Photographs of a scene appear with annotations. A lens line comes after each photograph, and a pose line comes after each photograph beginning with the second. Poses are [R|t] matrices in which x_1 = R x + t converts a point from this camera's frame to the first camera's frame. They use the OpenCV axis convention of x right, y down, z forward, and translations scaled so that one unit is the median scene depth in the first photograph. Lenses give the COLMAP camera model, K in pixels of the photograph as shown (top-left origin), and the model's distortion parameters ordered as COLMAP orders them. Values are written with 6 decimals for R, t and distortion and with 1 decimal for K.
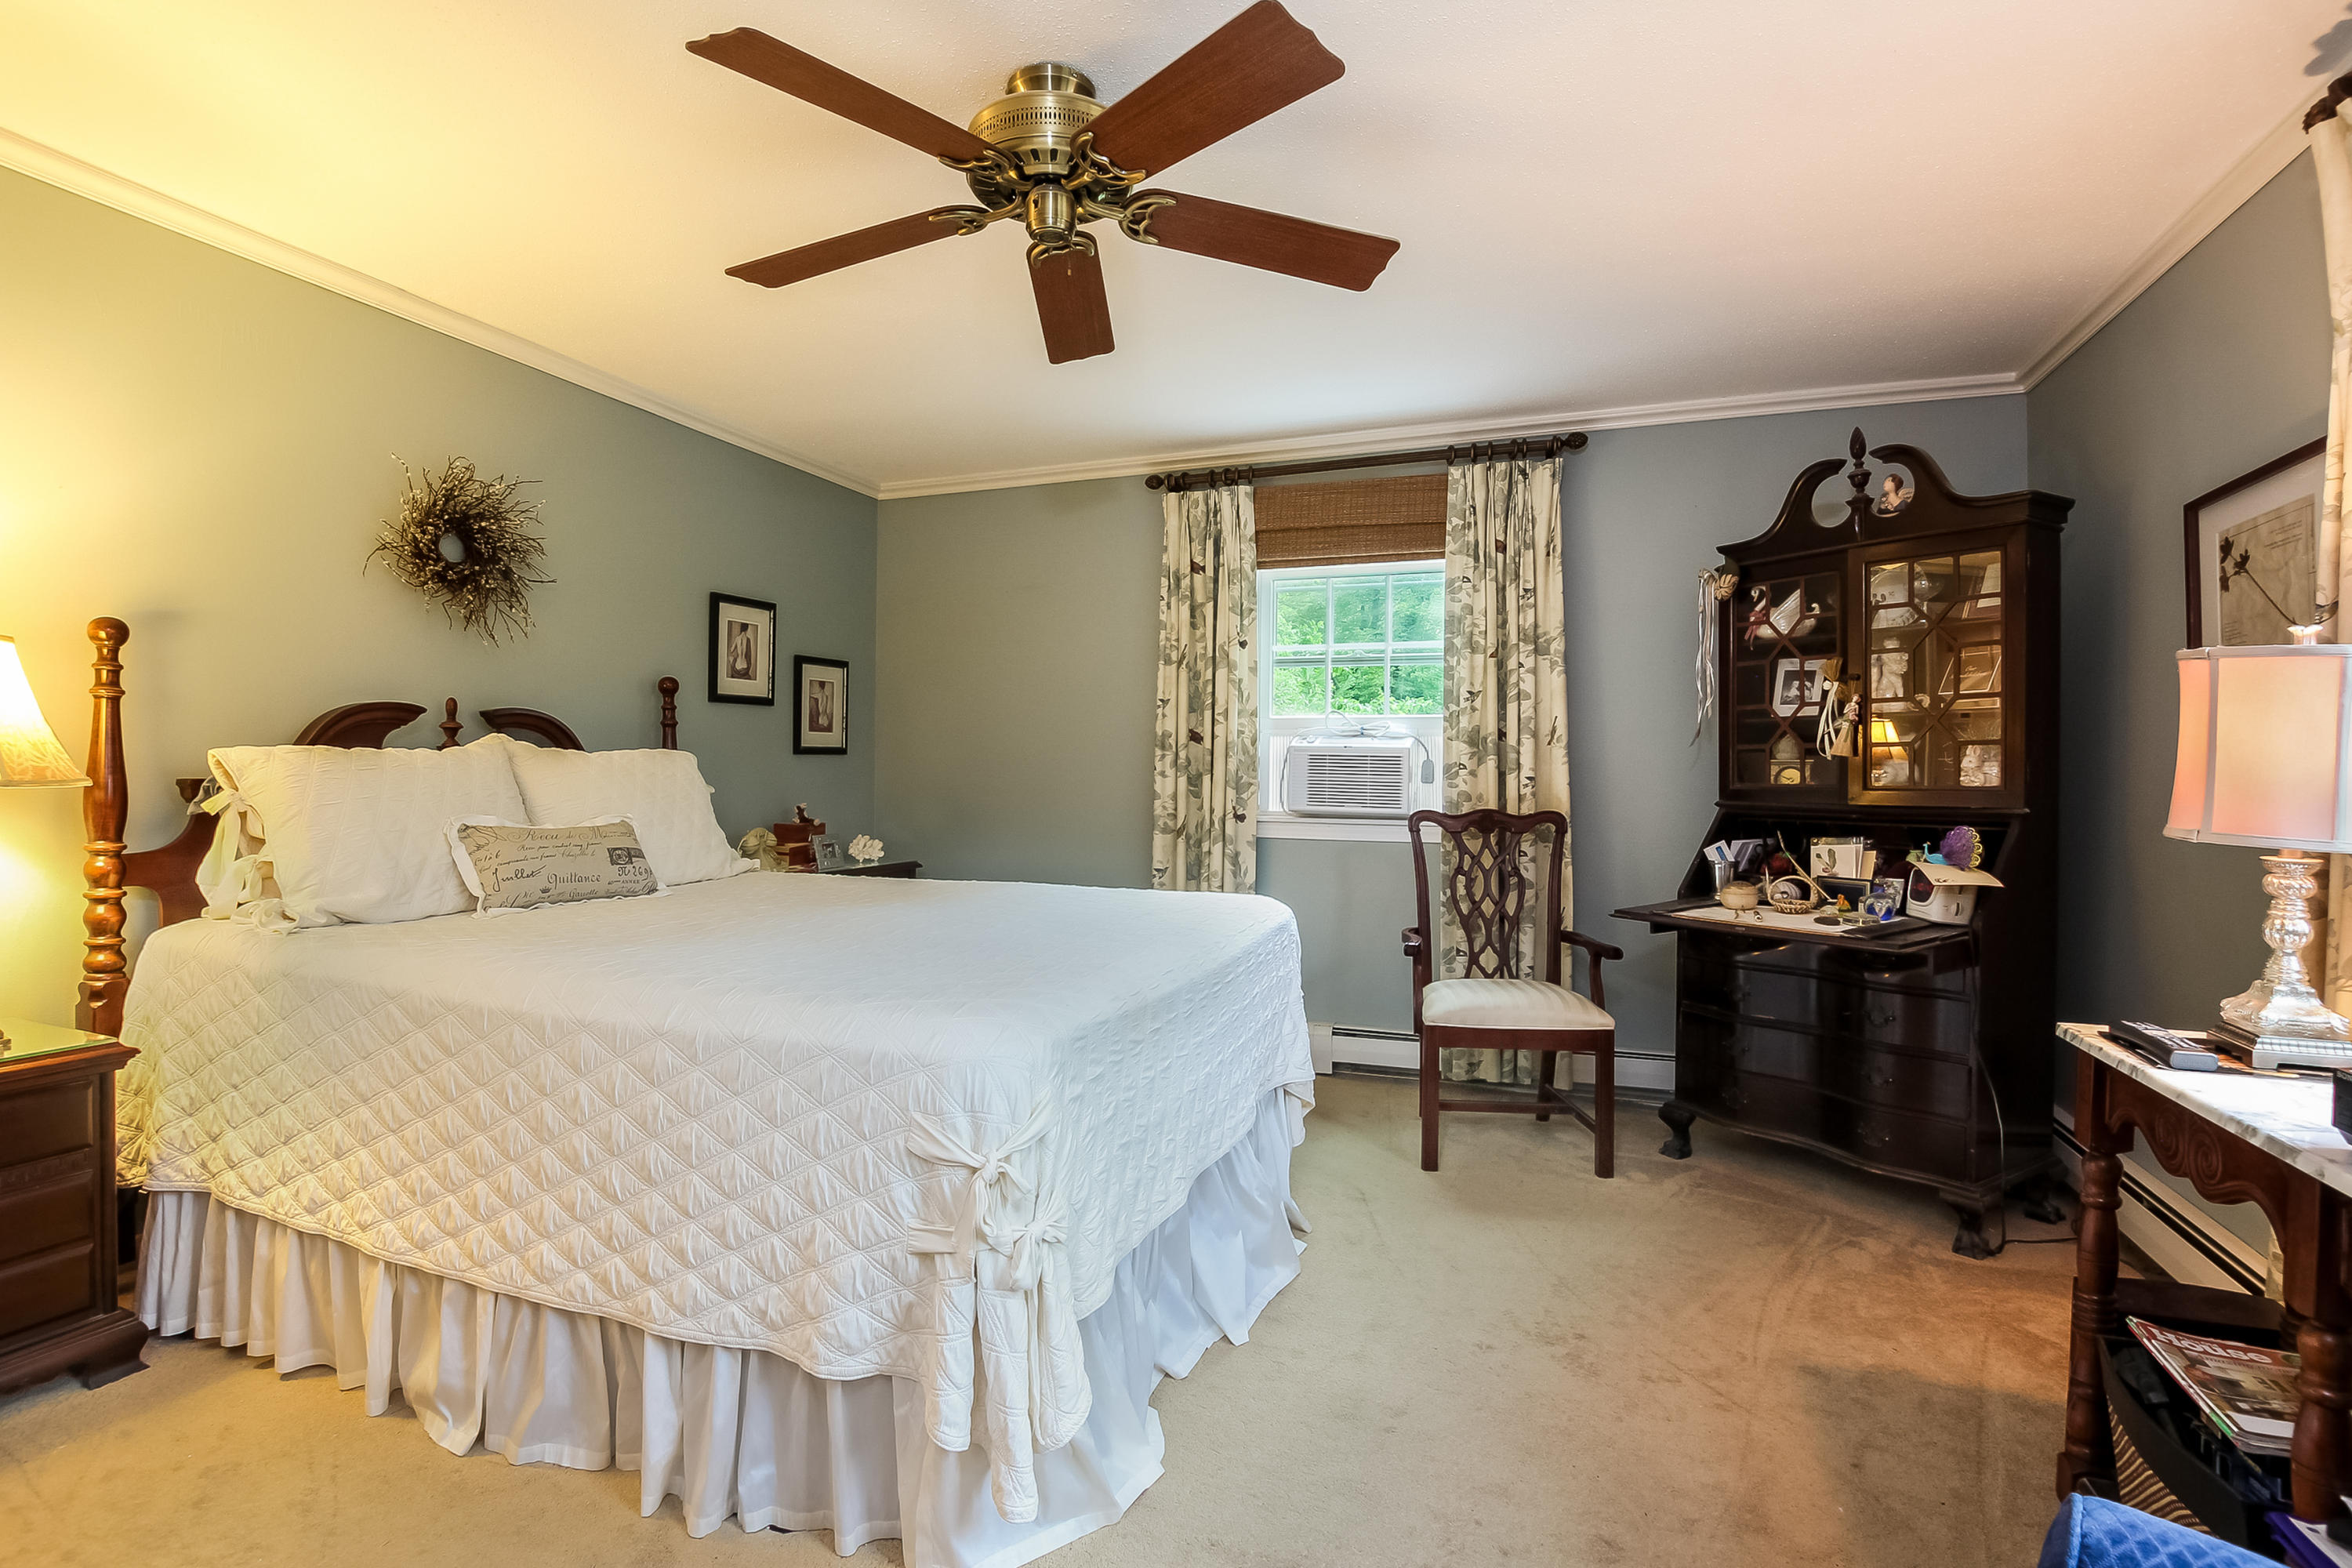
lens RADIAL K [[1163.1, 0, 1176.0], [0, 1163.1, 784.0], [0, 0, 1]] dist [0.000484, -0.000751]
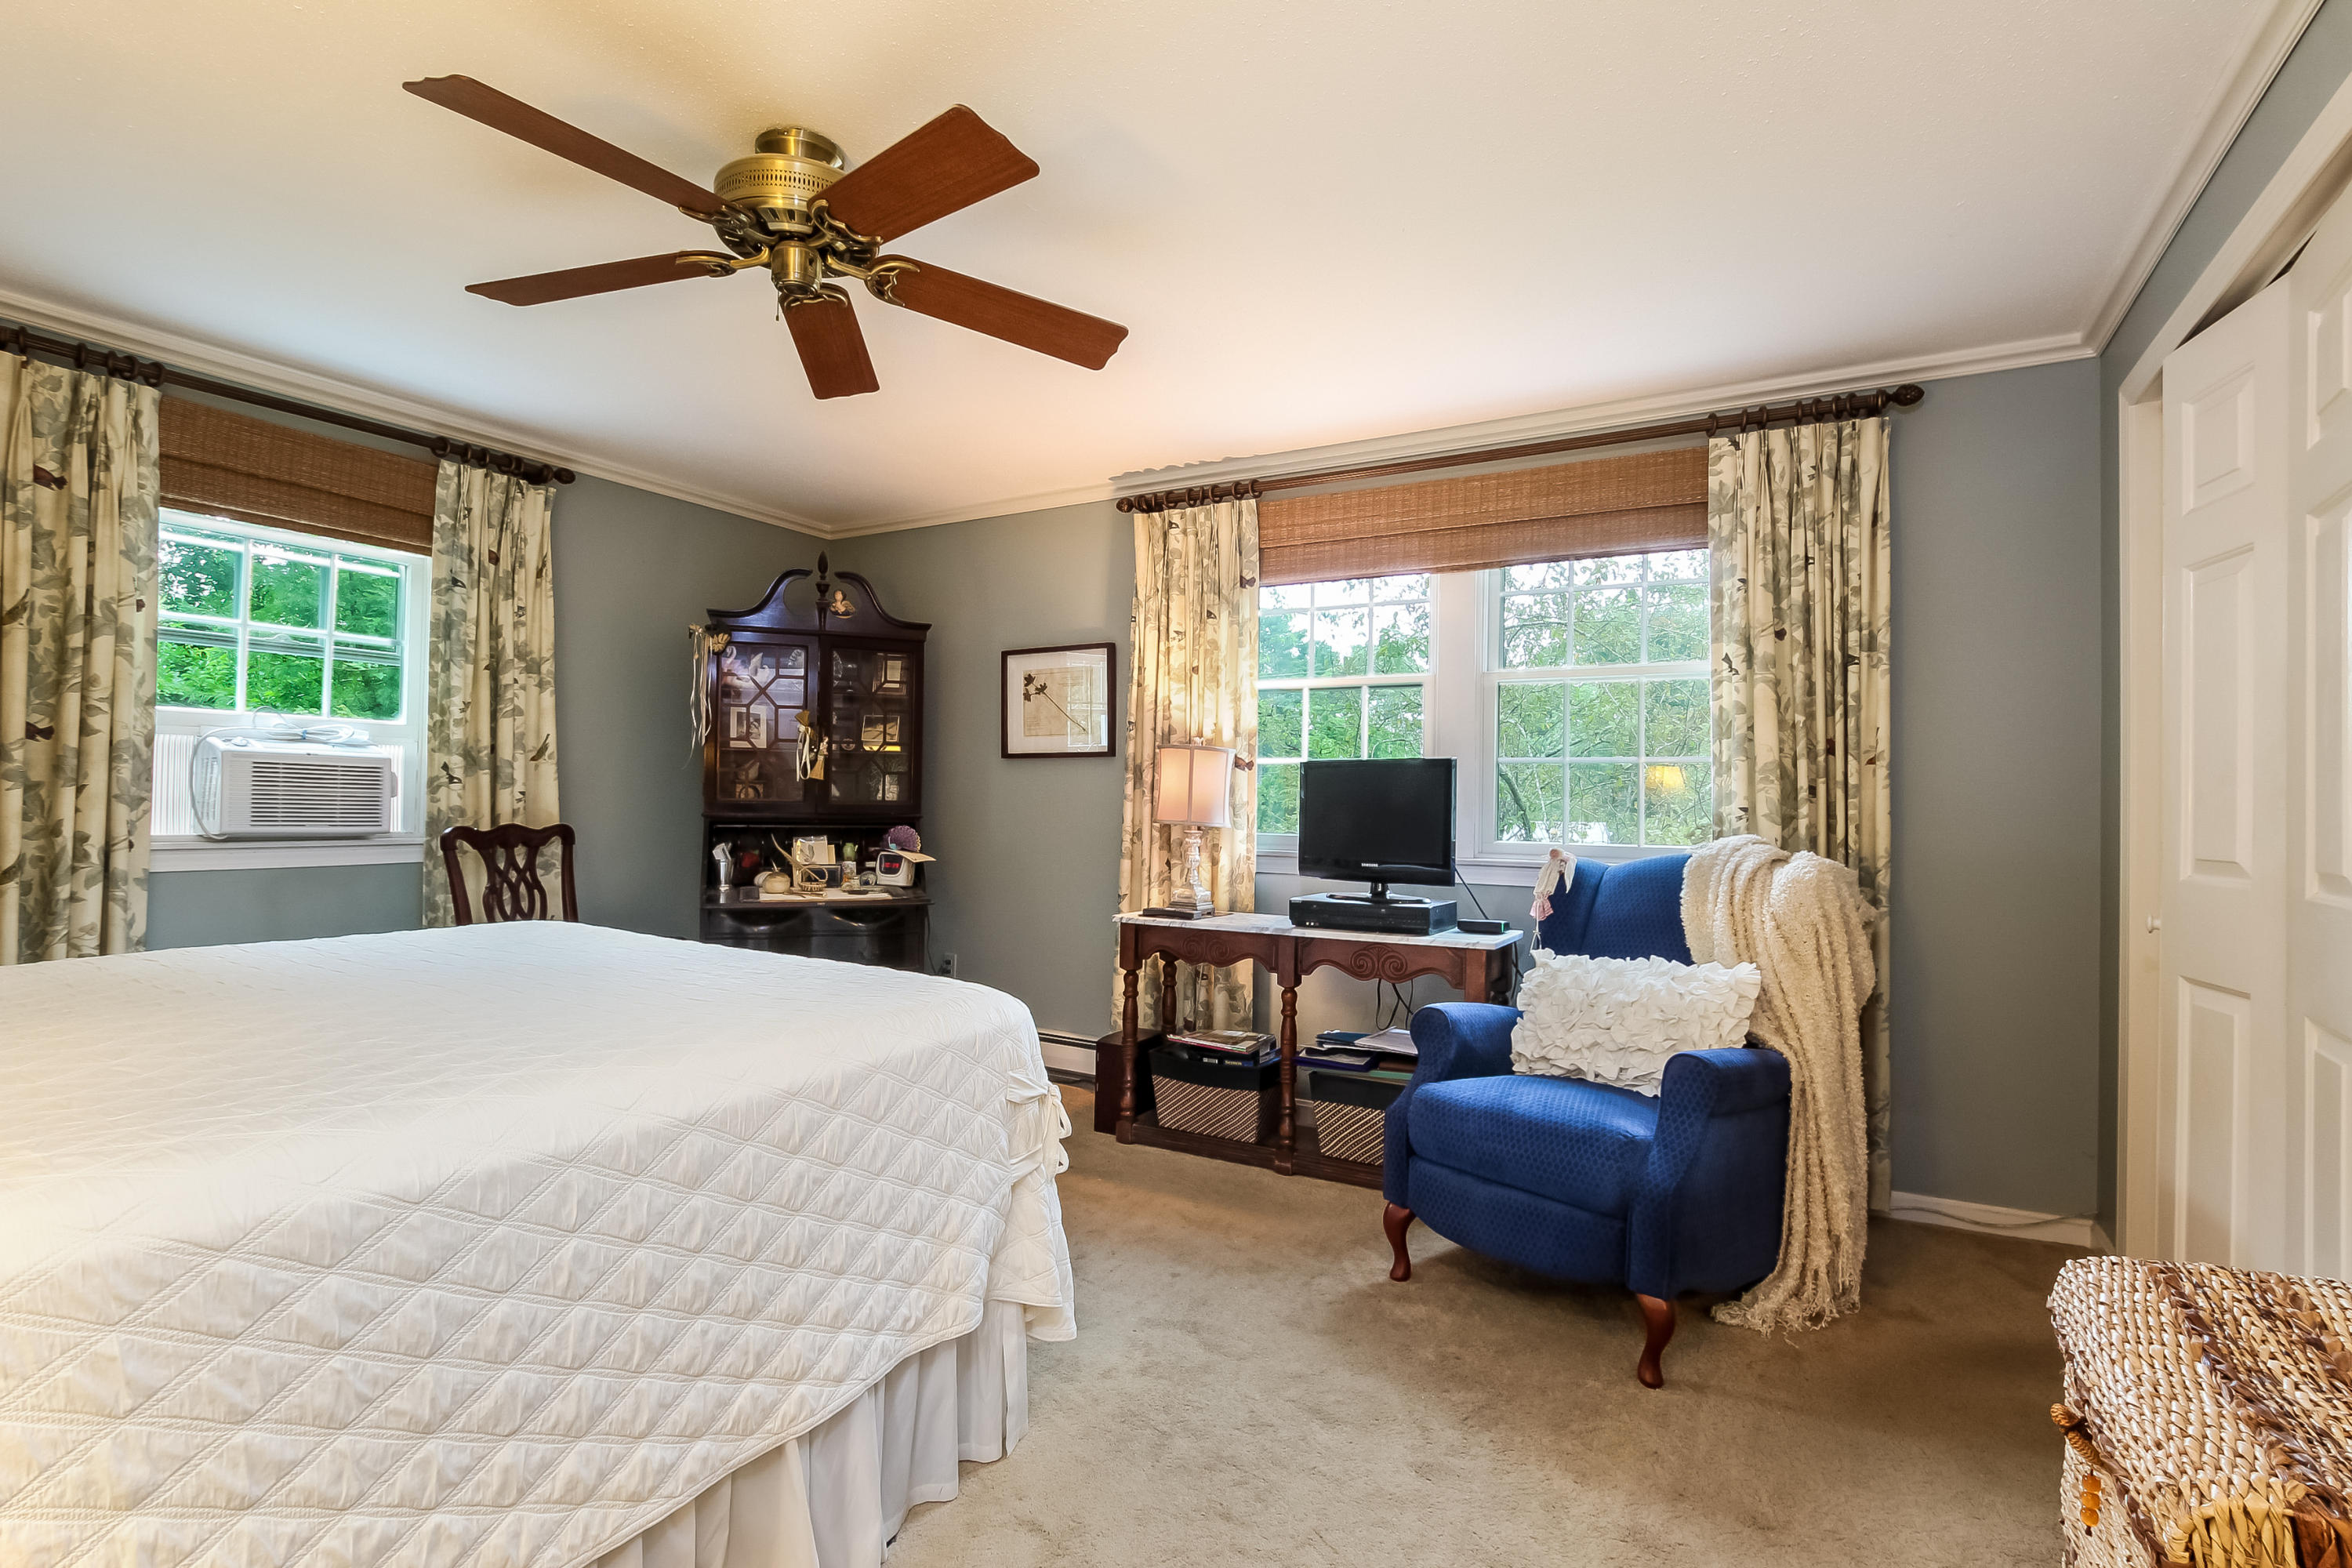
lens RADIAL K [[1163.1, 0, 1176.0], [0, 1163.1, 784.0], [0, 0, 1]] dist [0.000484, -0.000751]
pose [[0.141960, 0.009968, 0.989822, -0.602541], [-0.002000, 0.999950, -0.009783, -0.004152], [-0.989870, -0.000591, 0.141973, 0.282506]]
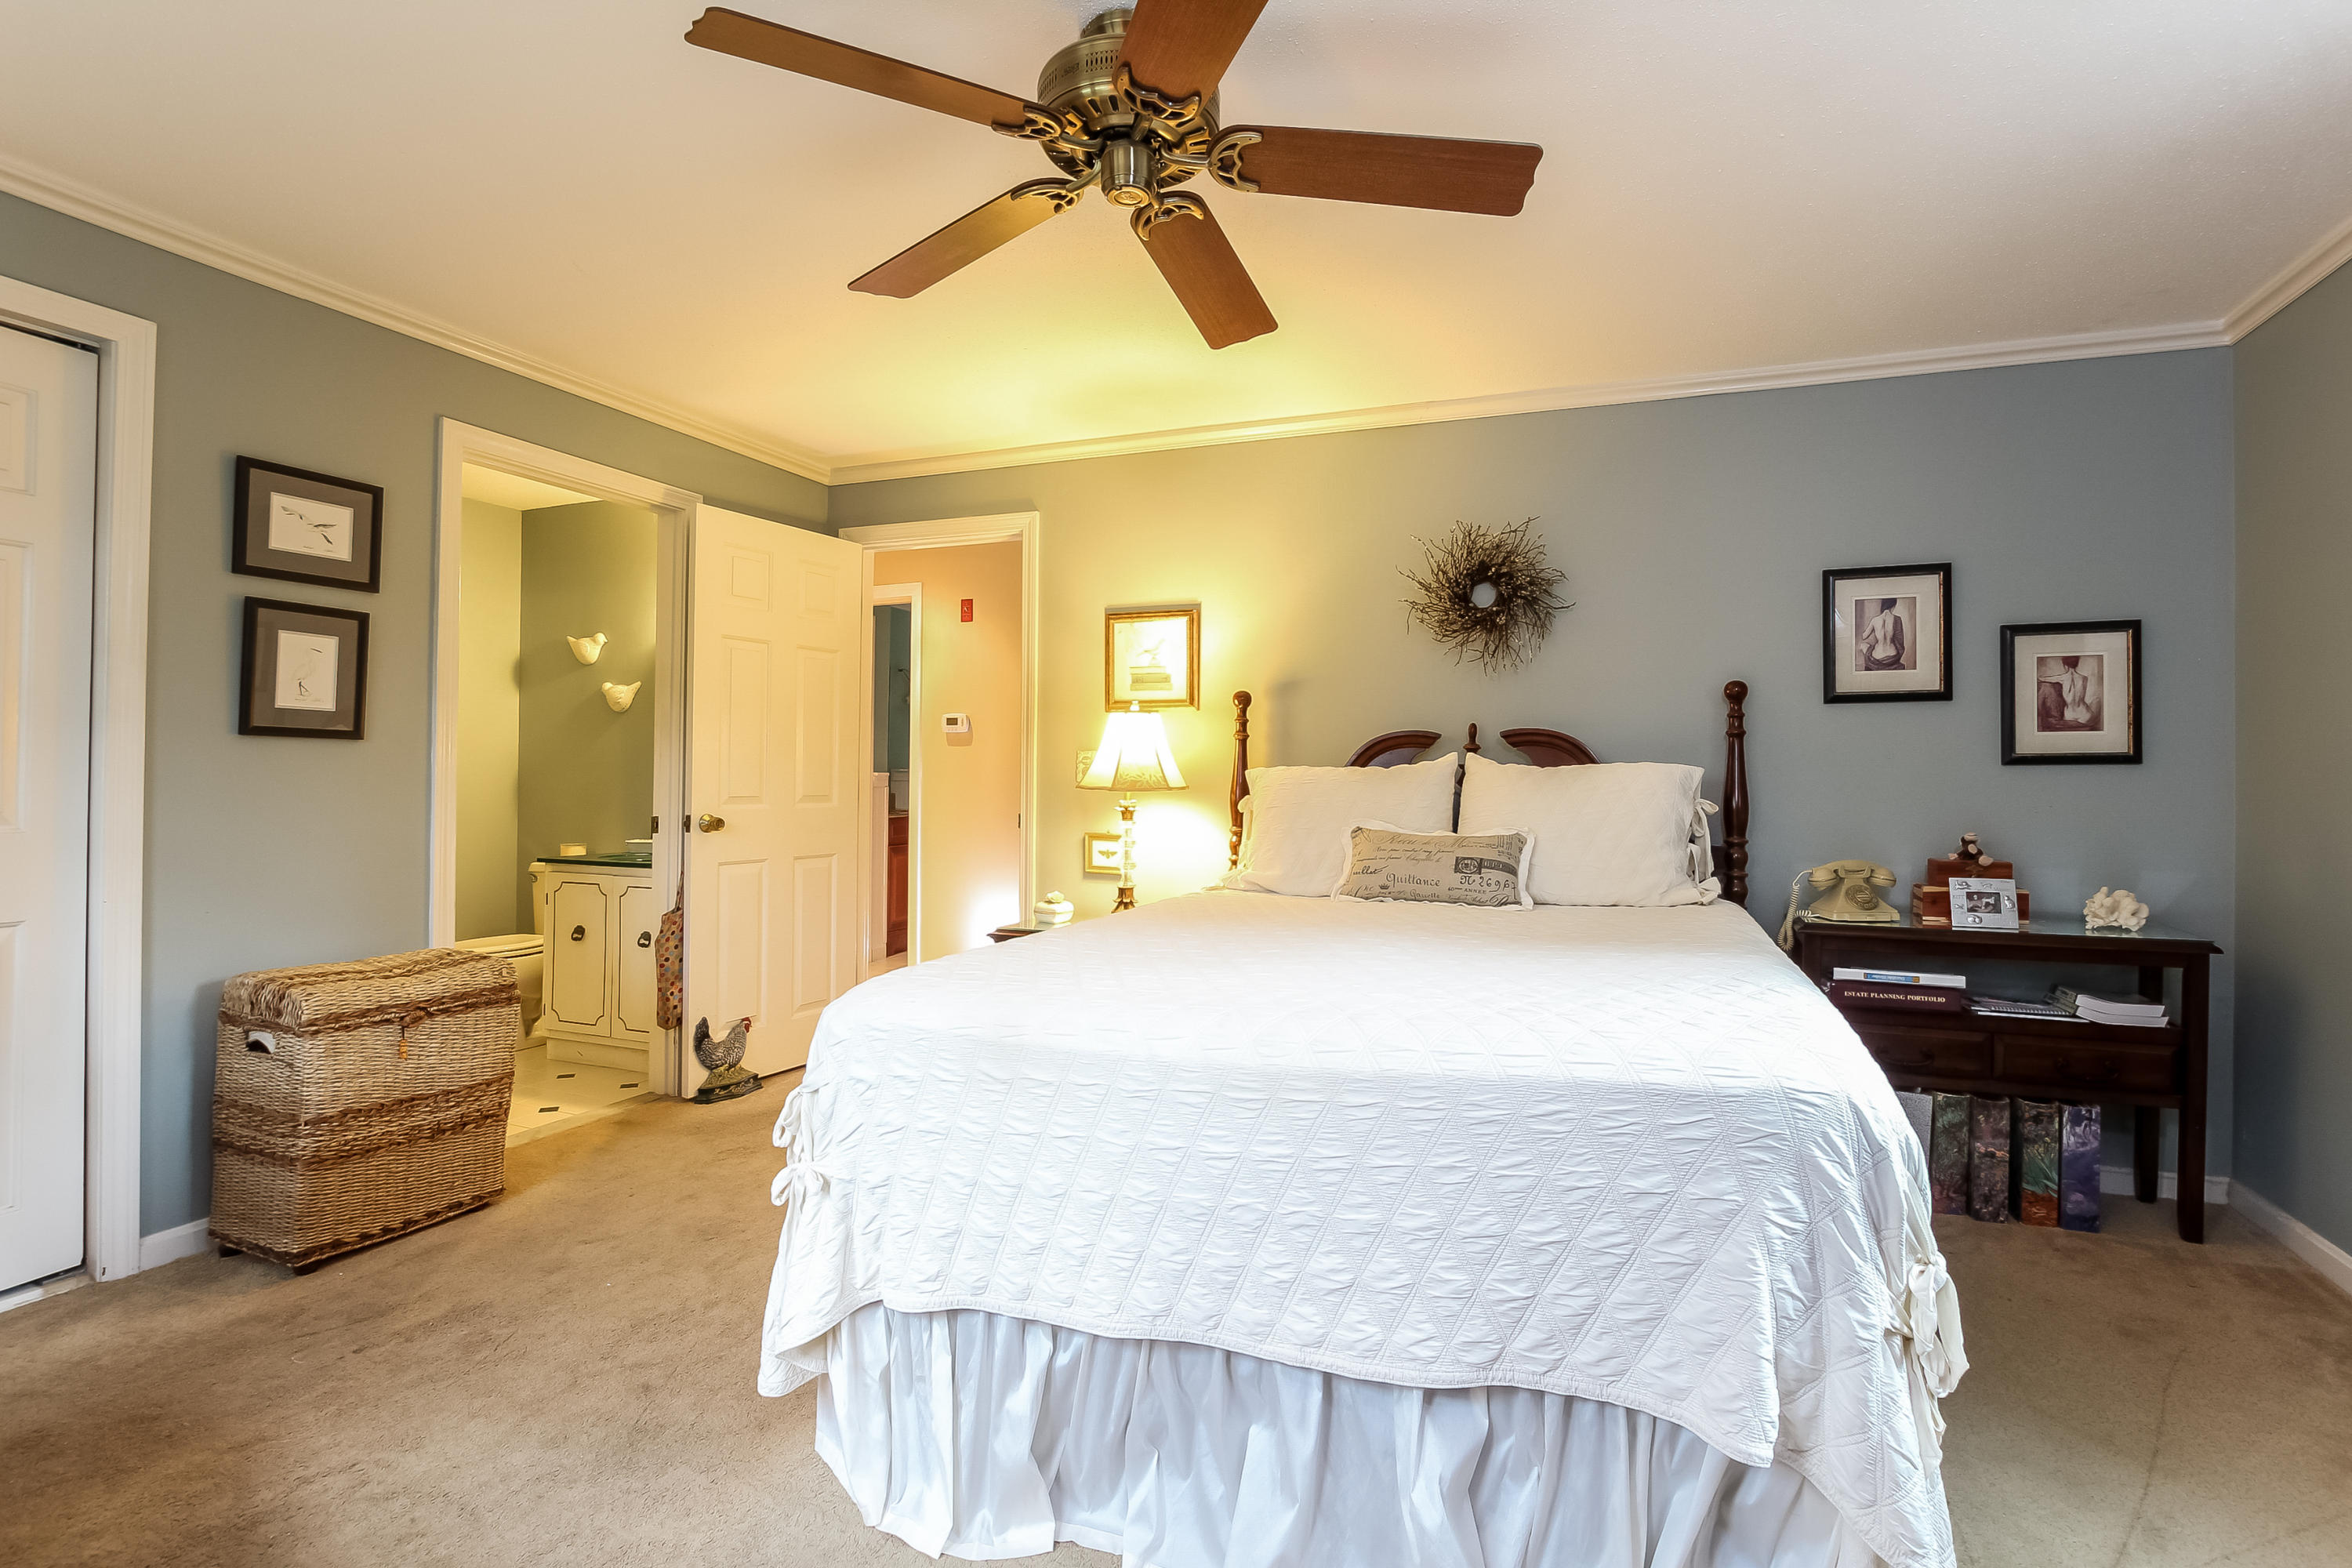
lens RADIAL K [[1119.7, 0, 1176.0], [0, 1119.7, 784.0], [0, 0, 1]] dist [-0.000415, -0.000104]
pose [[-0.013179, 0.000808, -0.999913, 0.429825], [-0.016836, 0.999858, 0.001029, -0.006917], [0.999771, 0.016848, -0.013164, 0.590115]]
